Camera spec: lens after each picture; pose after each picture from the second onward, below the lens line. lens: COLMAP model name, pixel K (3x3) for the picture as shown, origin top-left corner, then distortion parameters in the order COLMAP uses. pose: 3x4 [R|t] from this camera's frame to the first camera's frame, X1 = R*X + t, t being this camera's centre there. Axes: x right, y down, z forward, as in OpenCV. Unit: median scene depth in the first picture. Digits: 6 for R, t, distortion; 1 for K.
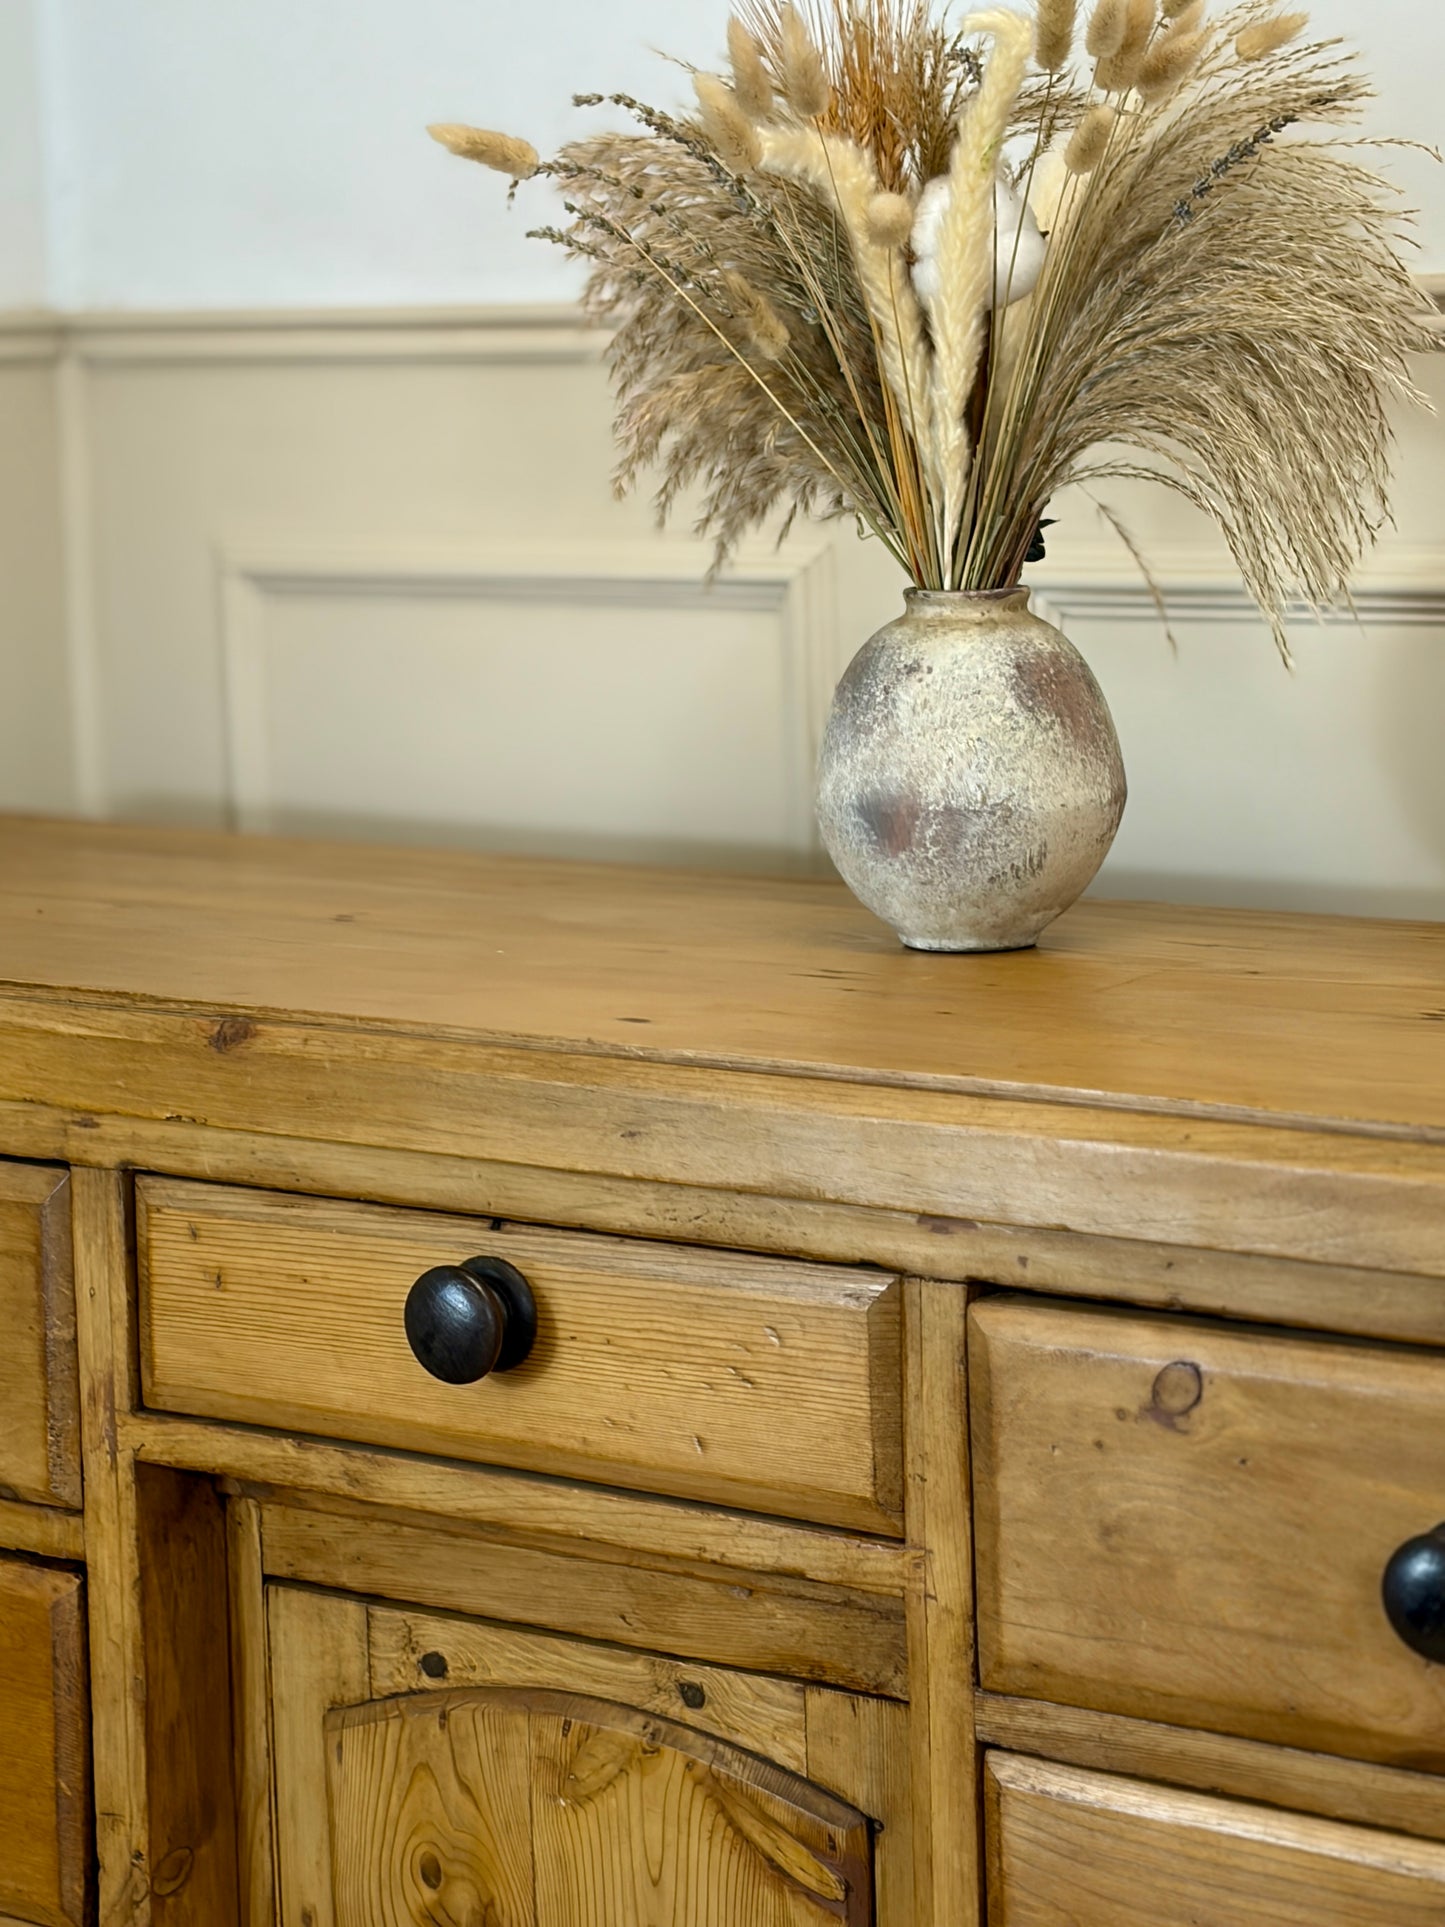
lens RADIAL K [[4606.7, 0, 696.9], [0, 4606.7, 987.0], [0, 0, 1]] dist [0.211786, 0.000000]
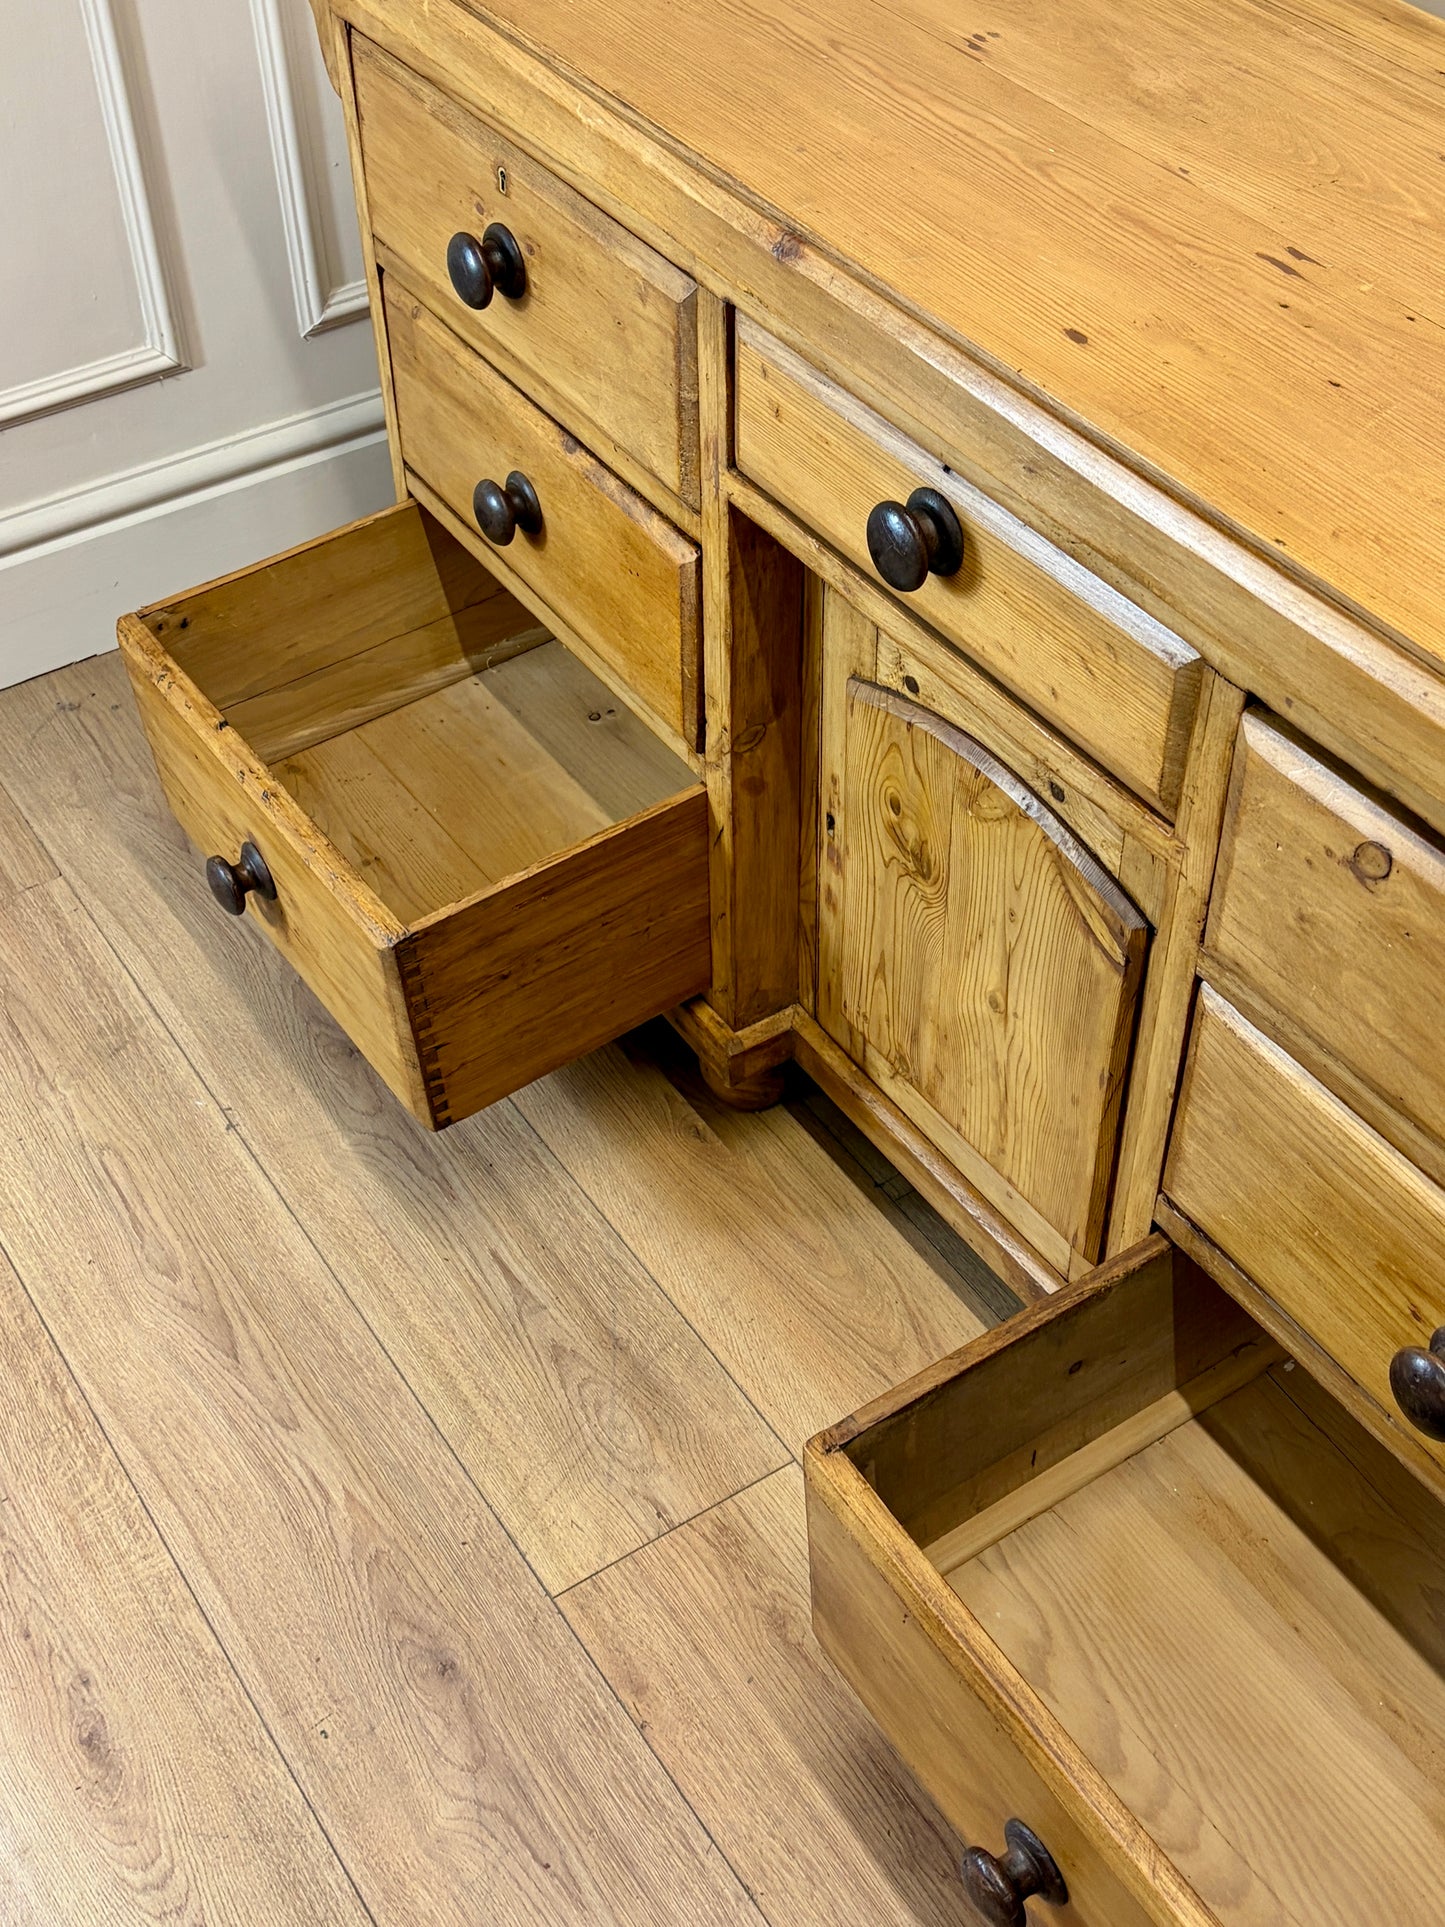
lens RADIAL K [[2314.0, 0, 751.7], [0, 2314.0, 955.0], [0, 0, 1]] dist [0.088545, 0.000000]
pose [[0.937331, 0.256621, -0.235705, 0.087104], [-0.074583, 0.808542, 0.583693, -0.200404], [0.340365, -0.529534, 0.777010, 0.397104]]
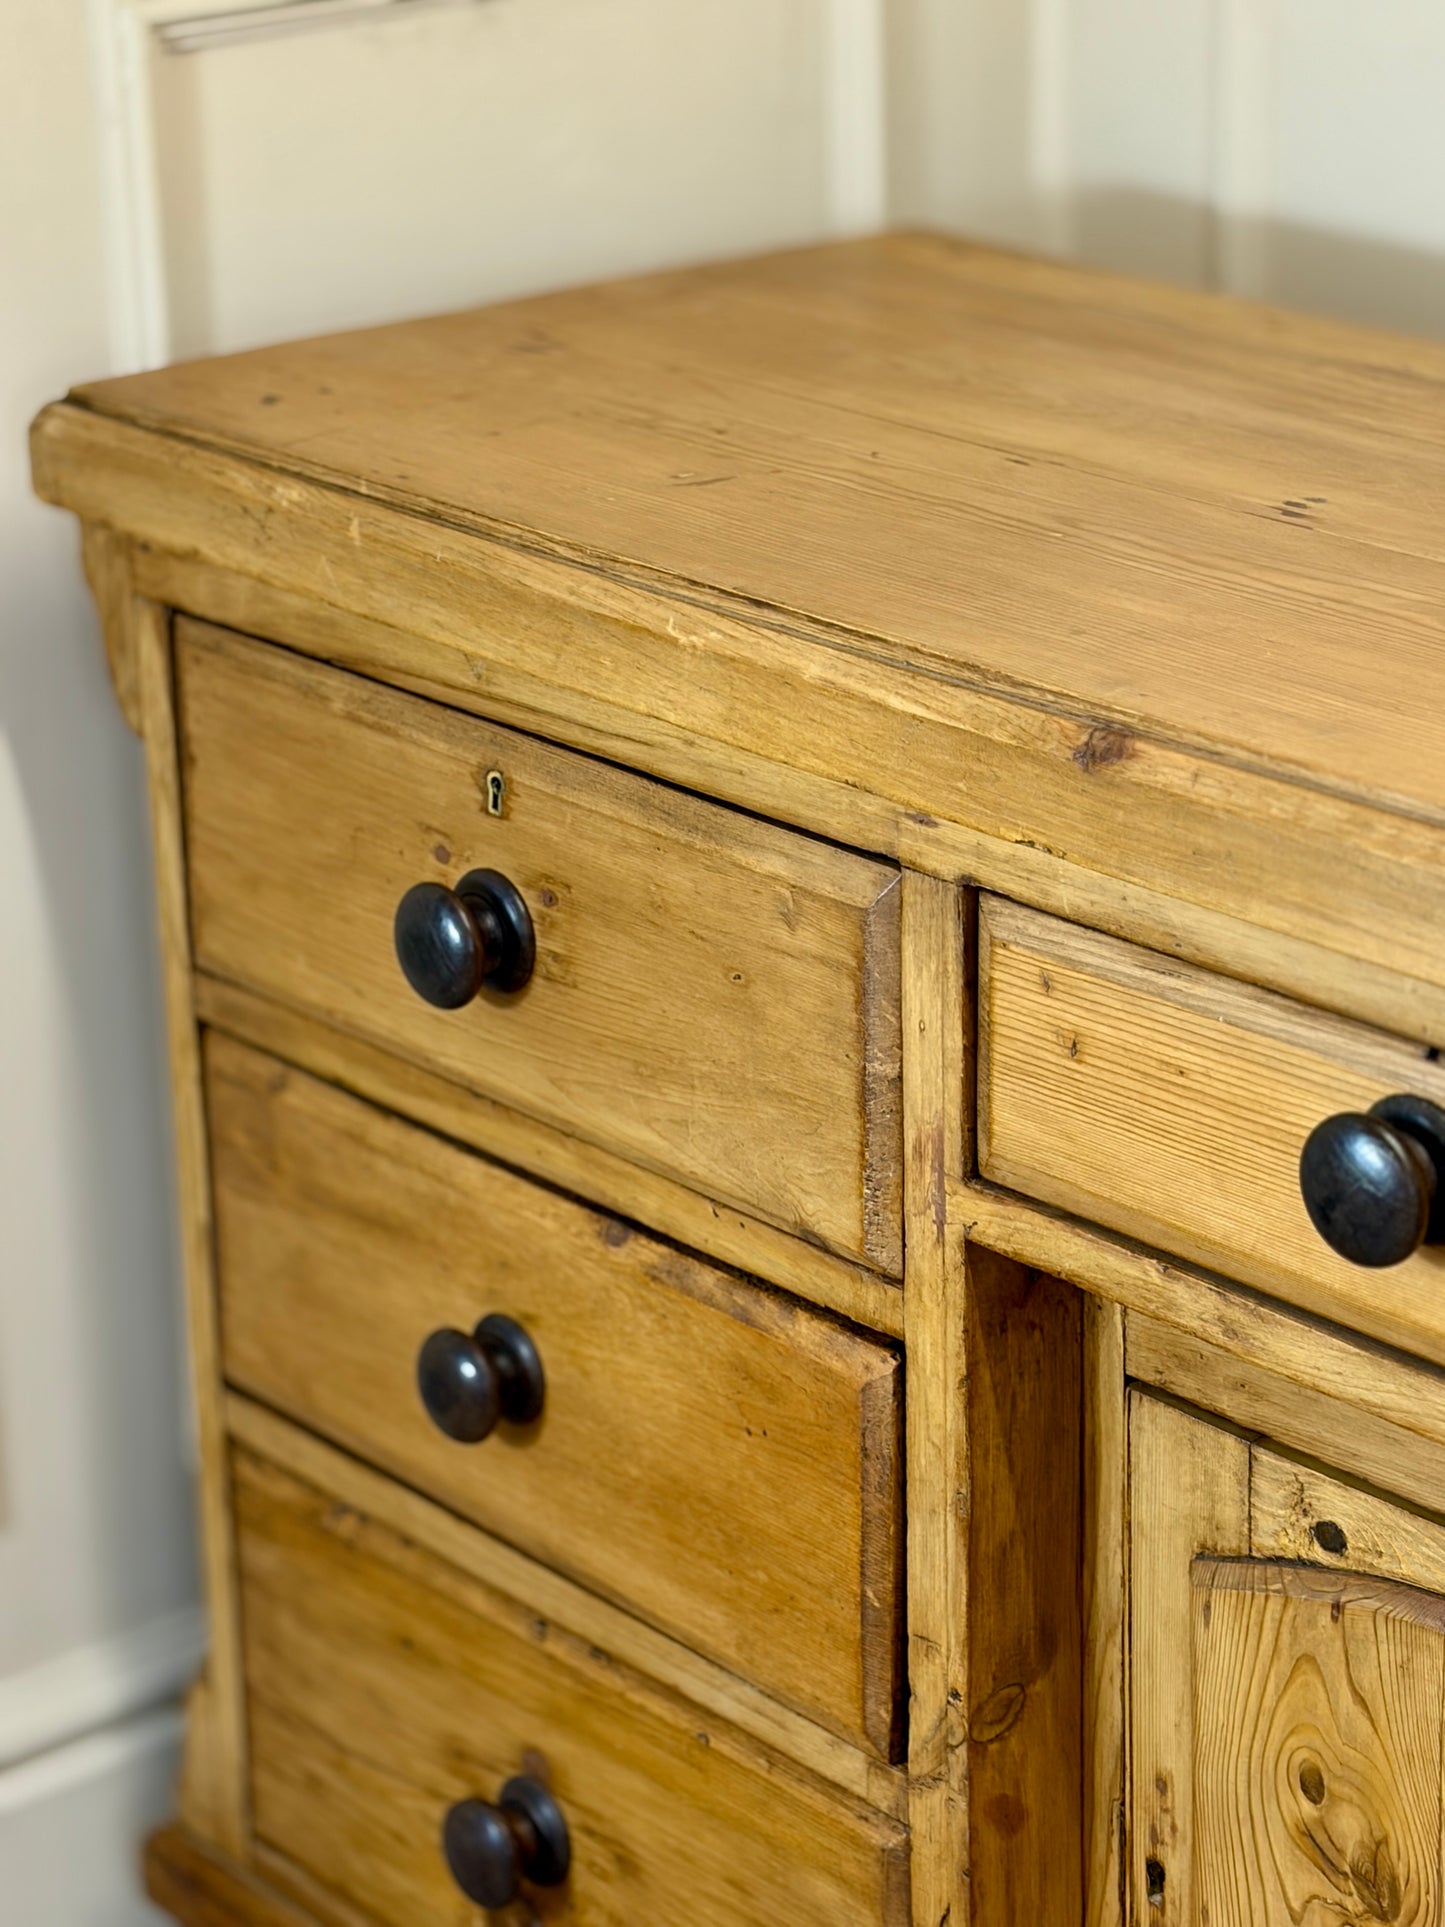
lens RADIAL K [[4606.7, 0, 717.6], [0, 4606.7, 976.3], [0, 0, 1]] dist [0.211786, 0.000000]
pose [[0.971143, 0.085836, -0.222515, 0.008981], [-0.038265, 0.976980, 0.209870, -0.107634], [0.235407, -0.195299, 0.952072, 0.256311]]
